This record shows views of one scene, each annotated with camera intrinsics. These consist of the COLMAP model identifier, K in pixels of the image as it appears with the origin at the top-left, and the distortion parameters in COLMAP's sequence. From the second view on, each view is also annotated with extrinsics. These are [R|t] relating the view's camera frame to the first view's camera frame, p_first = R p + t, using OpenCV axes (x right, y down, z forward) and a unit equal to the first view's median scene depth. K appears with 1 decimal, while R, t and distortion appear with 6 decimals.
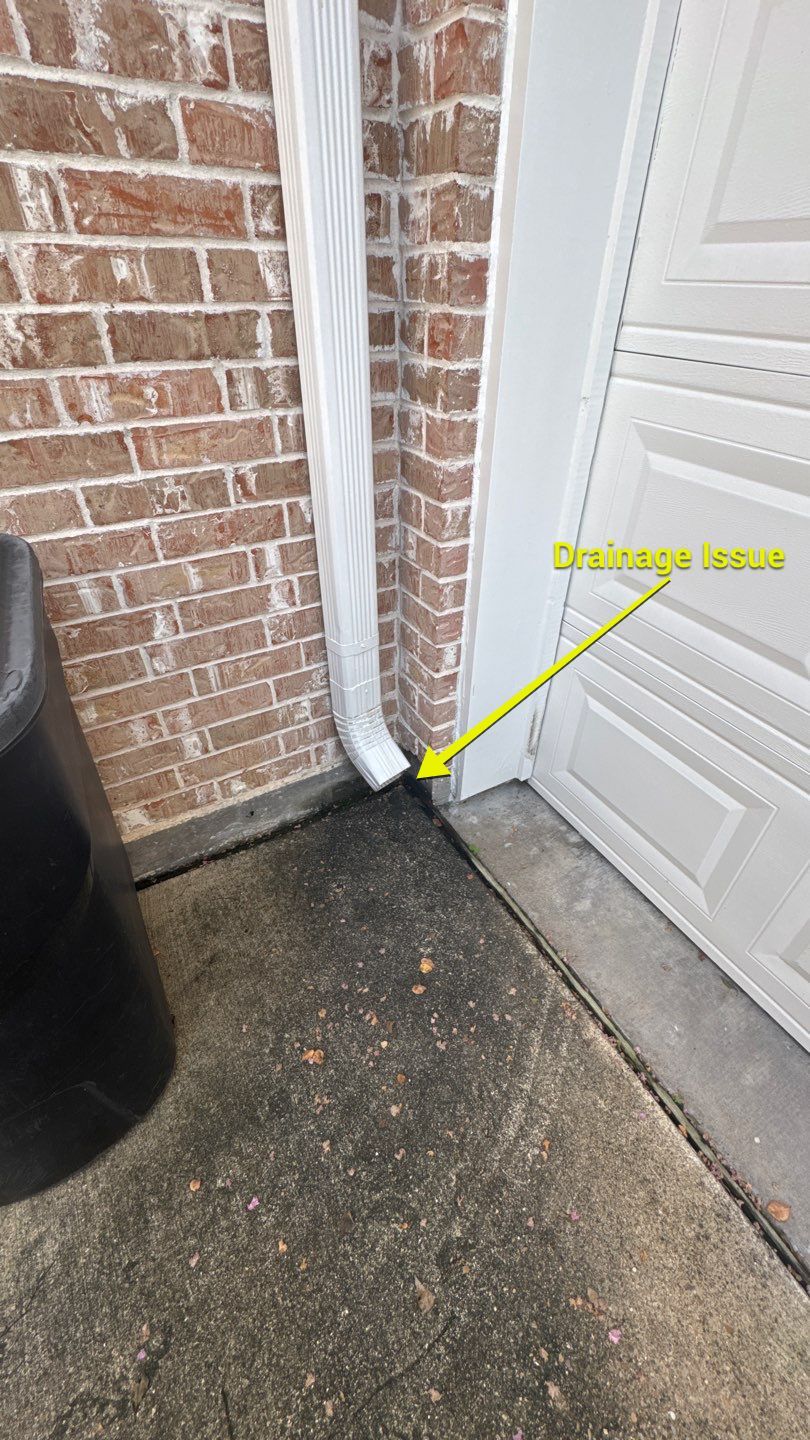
lens RADIAL K [[577.9, 0, 408.6], [0, 577.9, 719.5], [0, 0, 1]] dist [-0.001853, -0.000361]
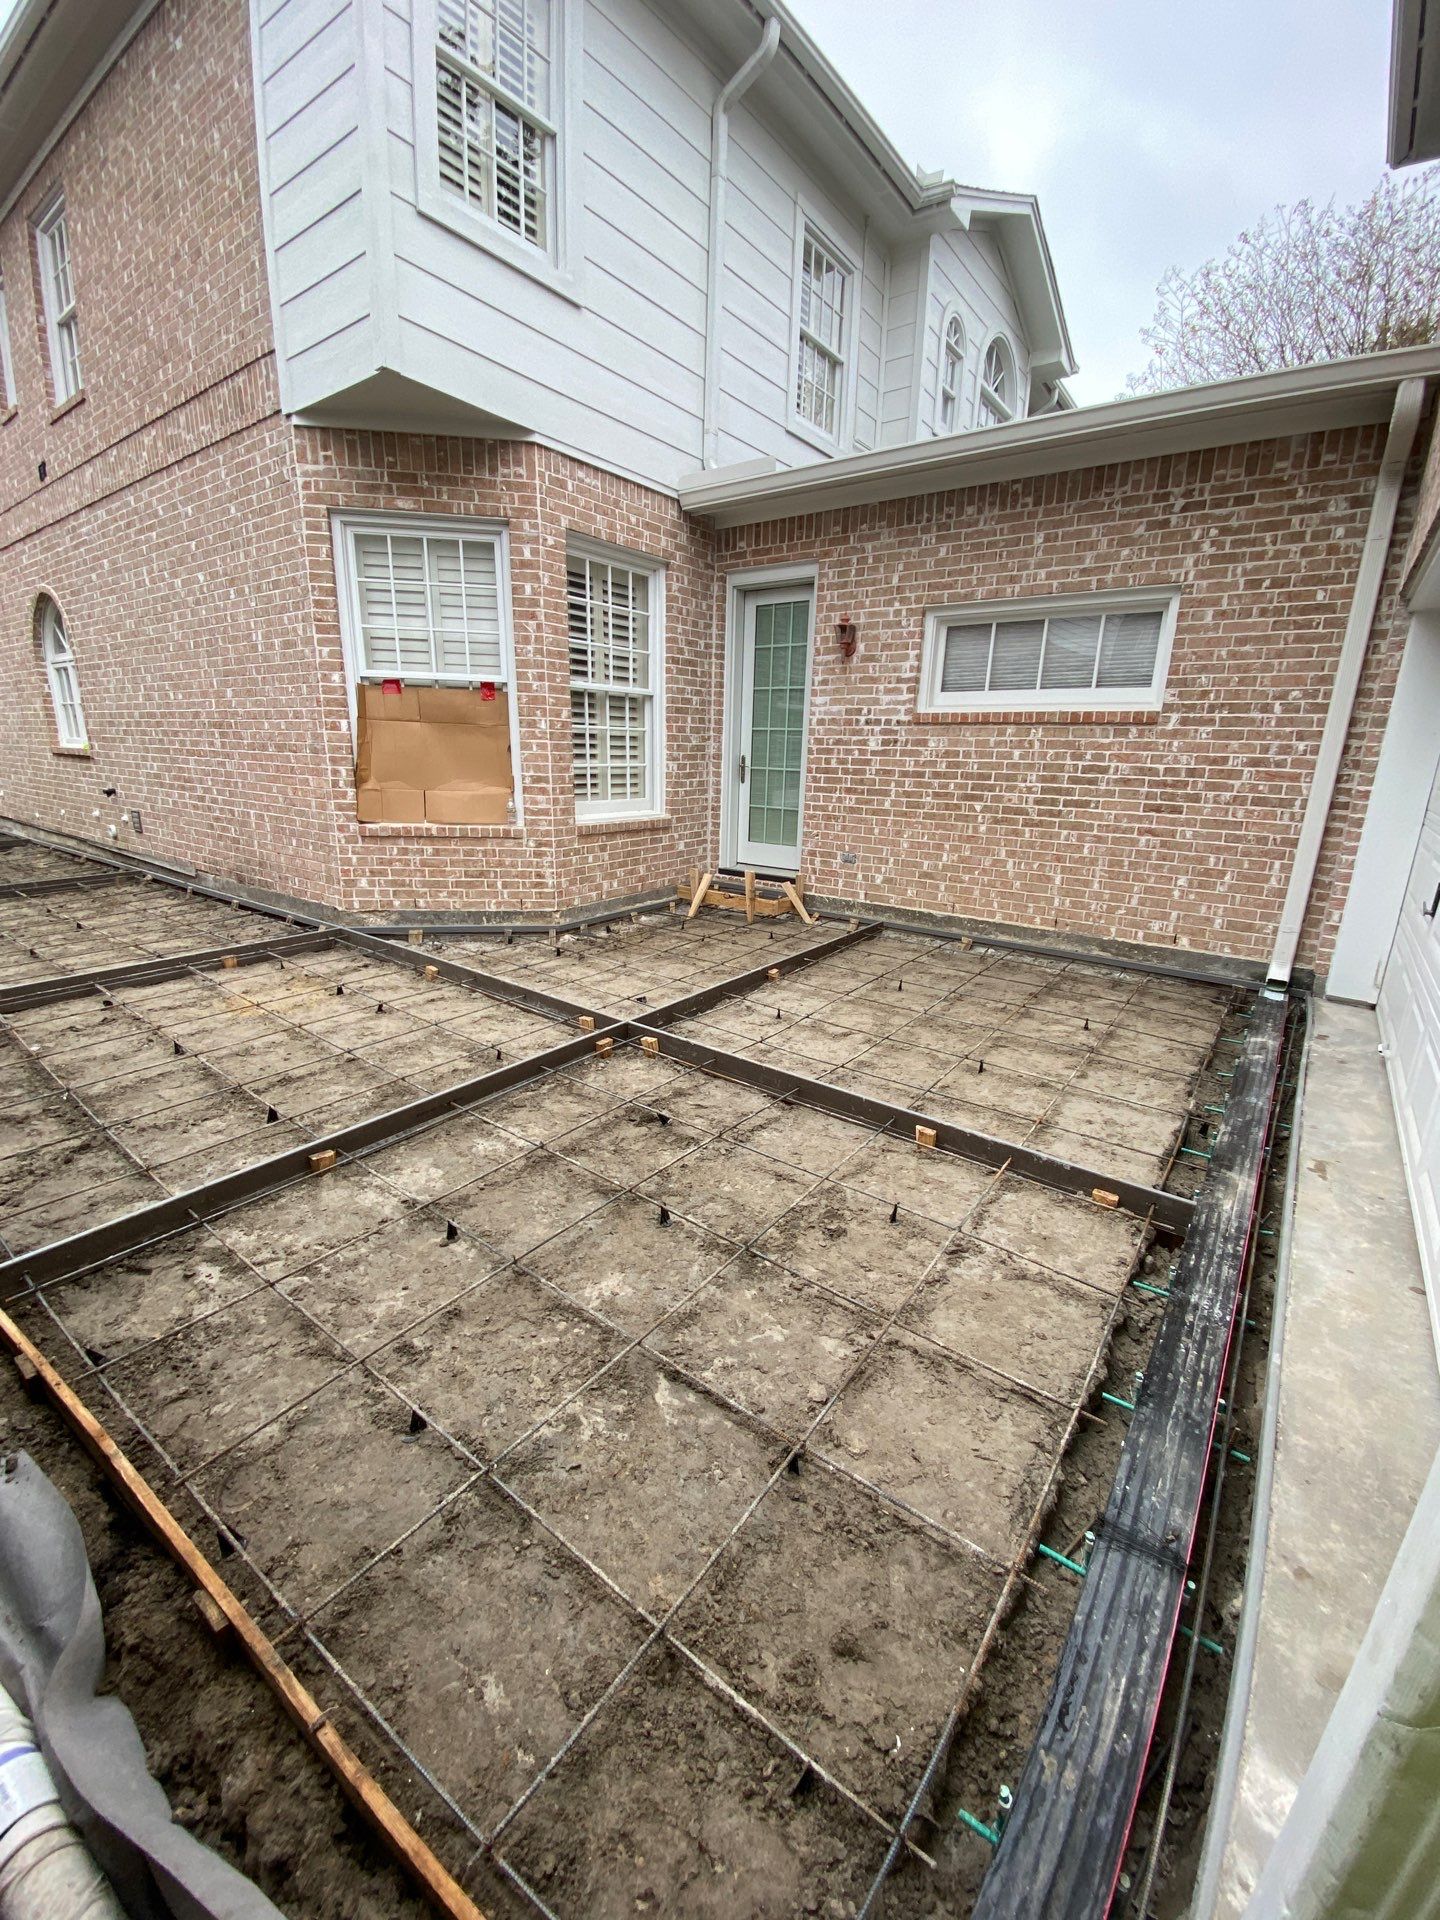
lens RADIAL K [[770.8, 0, 724.6], [0, 770.8, 957.9], [0, 0, 1]] dist [0.002216, -0.013100]
pose [[0.401420, 0.242388, -0.883238, 2.129144], [-0.578318, 0.814869, -0.039212, 1.817488], [0.710219, 0.526533, 0.467282, -2.506587]]
